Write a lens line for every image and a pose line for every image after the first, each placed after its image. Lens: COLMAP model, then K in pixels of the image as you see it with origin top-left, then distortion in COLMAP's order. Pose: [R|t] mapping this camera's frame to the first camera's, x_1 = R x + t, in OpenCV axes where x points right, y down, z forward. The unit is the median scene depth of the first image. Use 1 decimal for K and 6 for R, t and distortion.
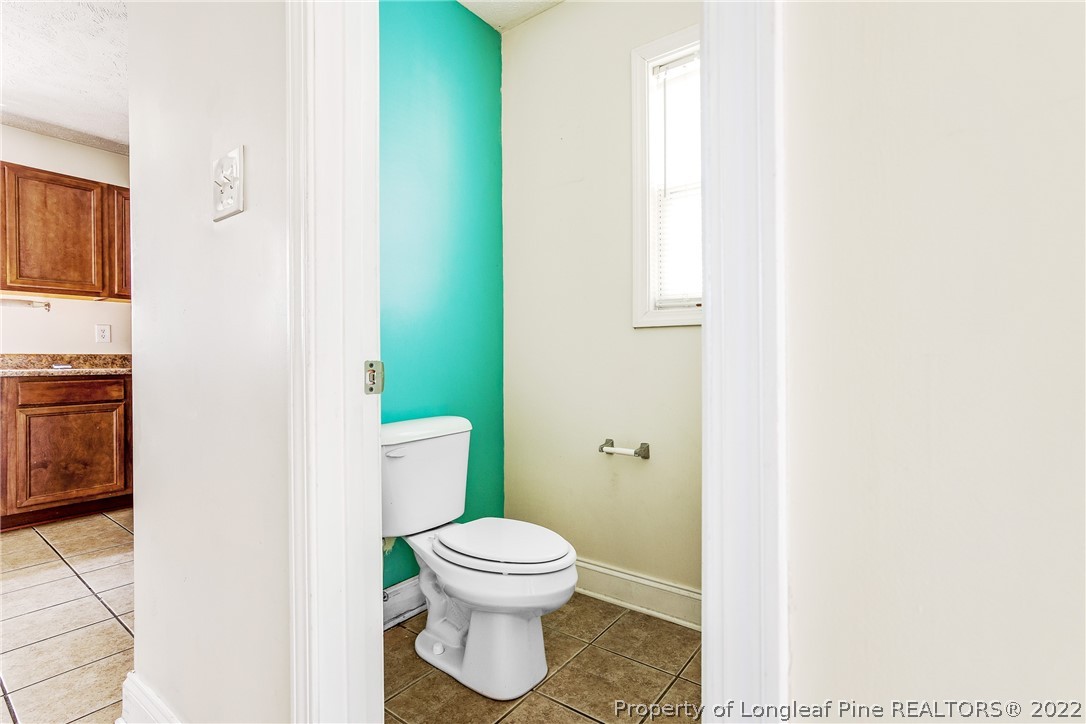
lens RADIAL K [[505.9, 0, 540.5], [0, 505.9, 358.7], [0, 0, 1]] dist [0.014955, 0.000495]
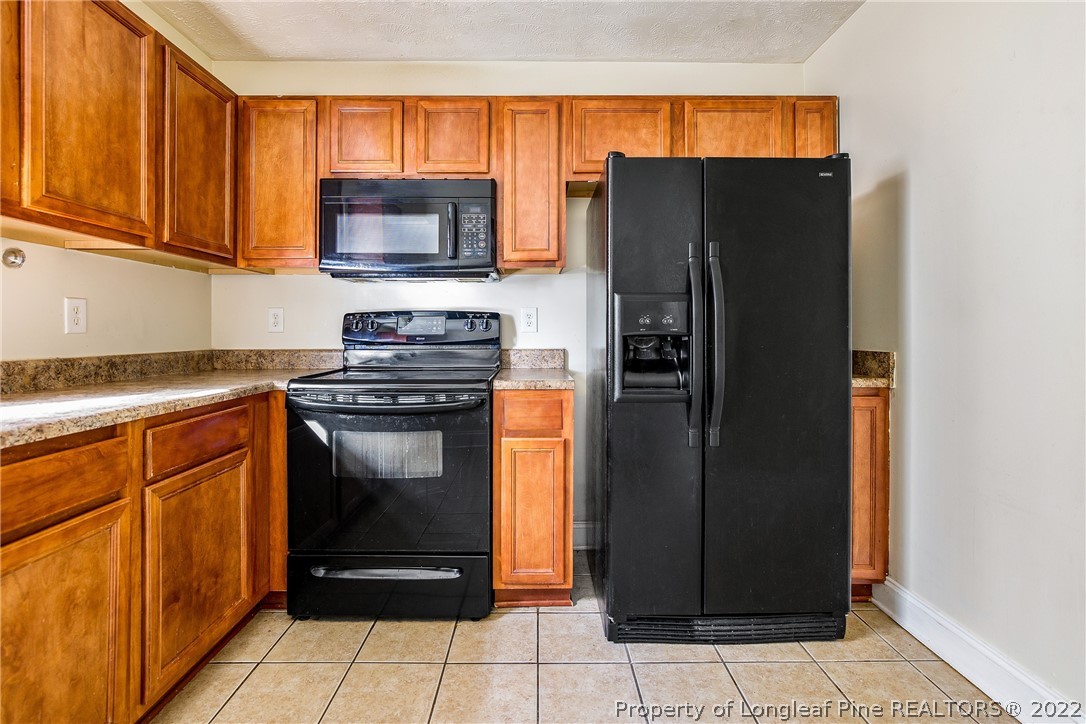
lens RADIAL K [[508.1, 0, 539.8], [0, 508.1, 332.0], [0, 0, 1]] dist [0.001751, 0.000684]
pose [[0.790795, 0.003693, 0.612069, -0.920451], [-0.000537, 0.999986, -0.005339, -0.035492], [-0.612080, 0.003893, 0.790786, 0.384184]]
